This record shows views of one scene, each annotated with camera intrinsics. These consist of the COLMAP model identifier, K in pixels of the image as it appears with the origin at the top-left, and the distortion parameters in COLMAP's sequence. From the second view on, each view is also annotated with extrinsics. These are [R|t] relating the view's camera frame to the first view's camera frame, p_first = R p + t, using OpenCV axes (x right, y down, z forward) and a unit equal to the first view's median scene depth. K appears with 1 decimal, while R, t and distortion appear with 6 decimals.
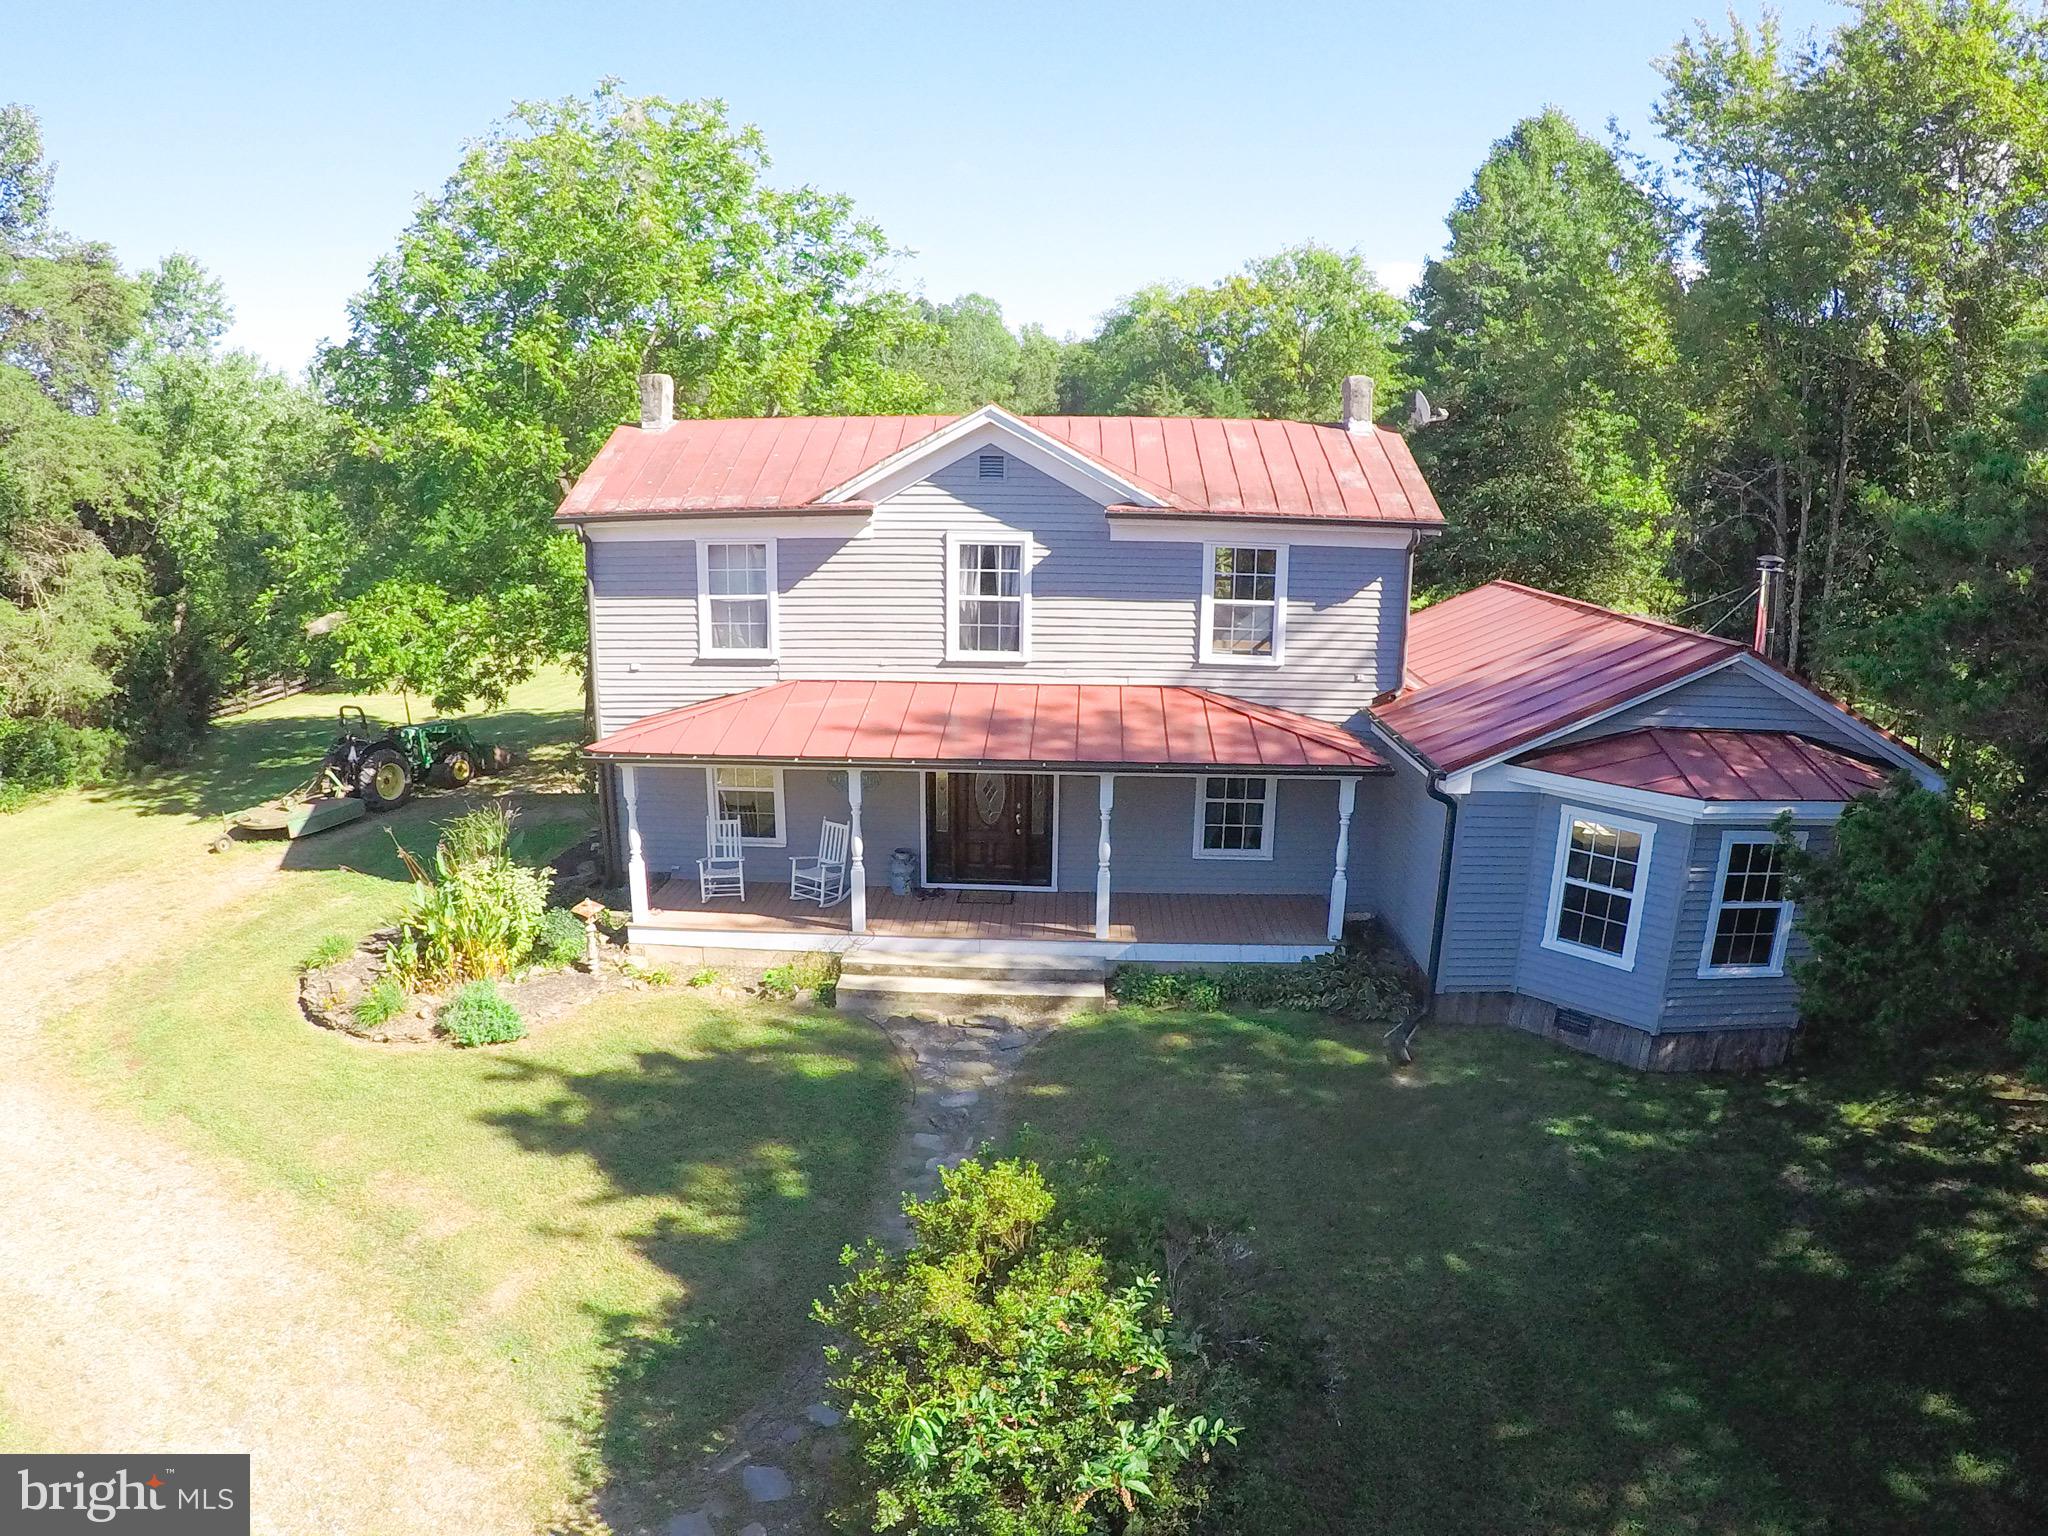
lens RADIAL K [[1269.4, 0, 1015.4], [0, 1269.4, 750.8], [0, 0, 1]] dist [-0.188260, 0.024801]
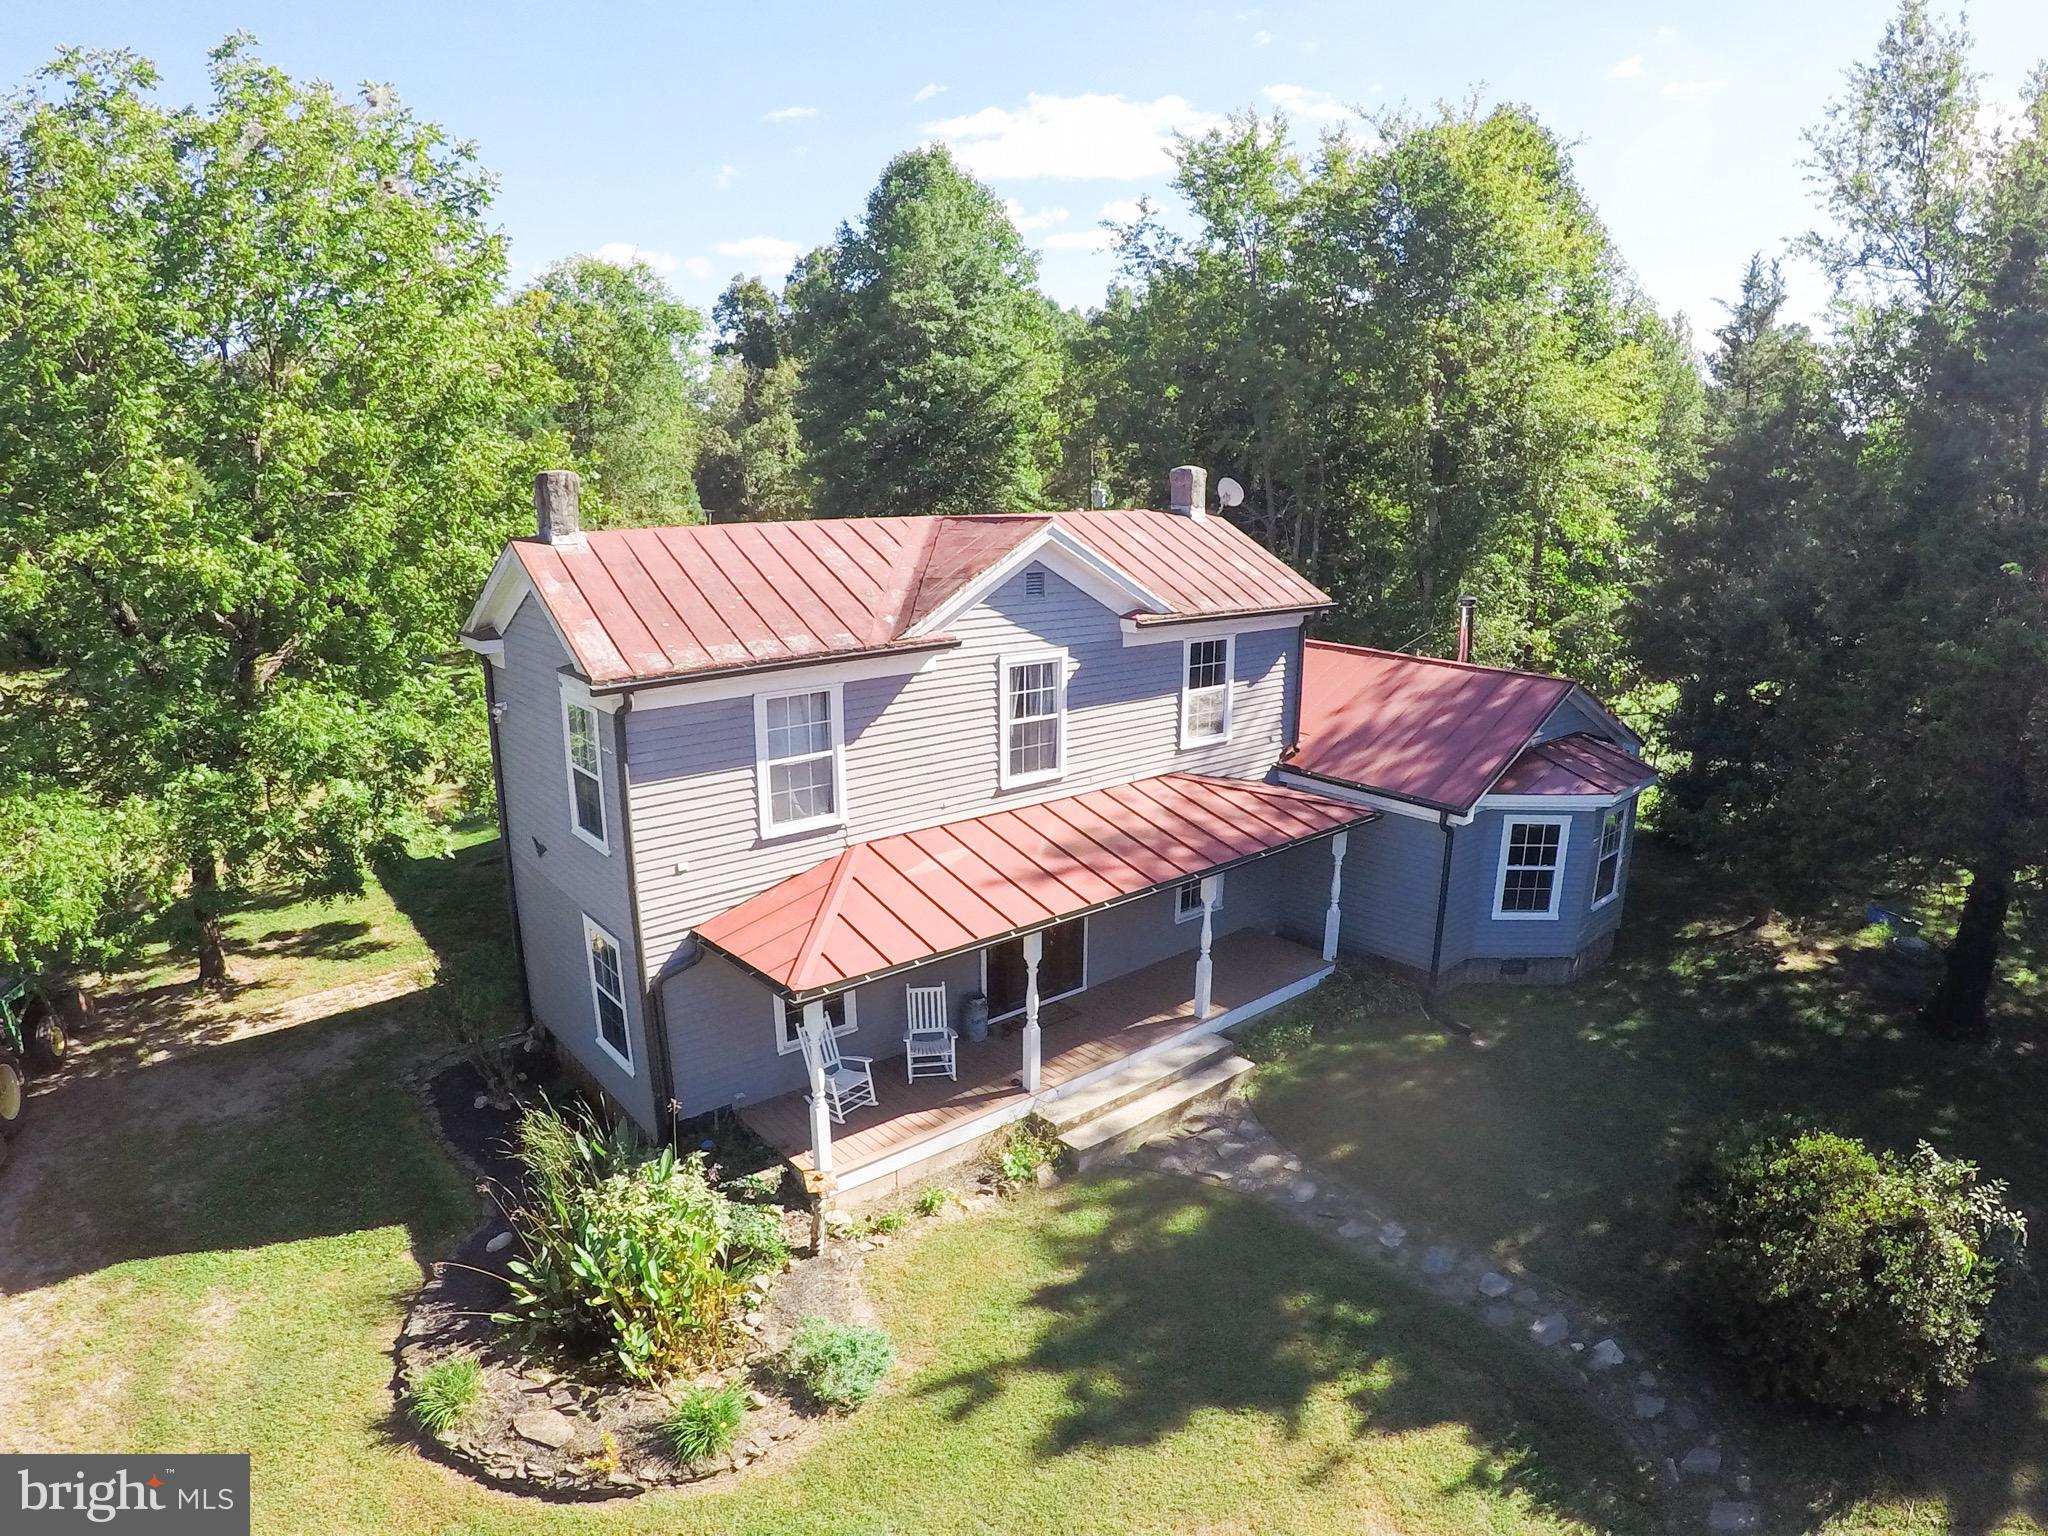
lens RADIAL K [[1269.4, 0, 1067.3], [0, 1269.4, 739.7], [0, 0, 1]] dist [-0.188260, 0.024801]
pose [[0.694008, -0.153286, 0.703461, -0.698731], [0.152730, 0.986180, 0.064214, -0.164693], [-0.703581, 0.062875, 0.707828, 0.294101]]
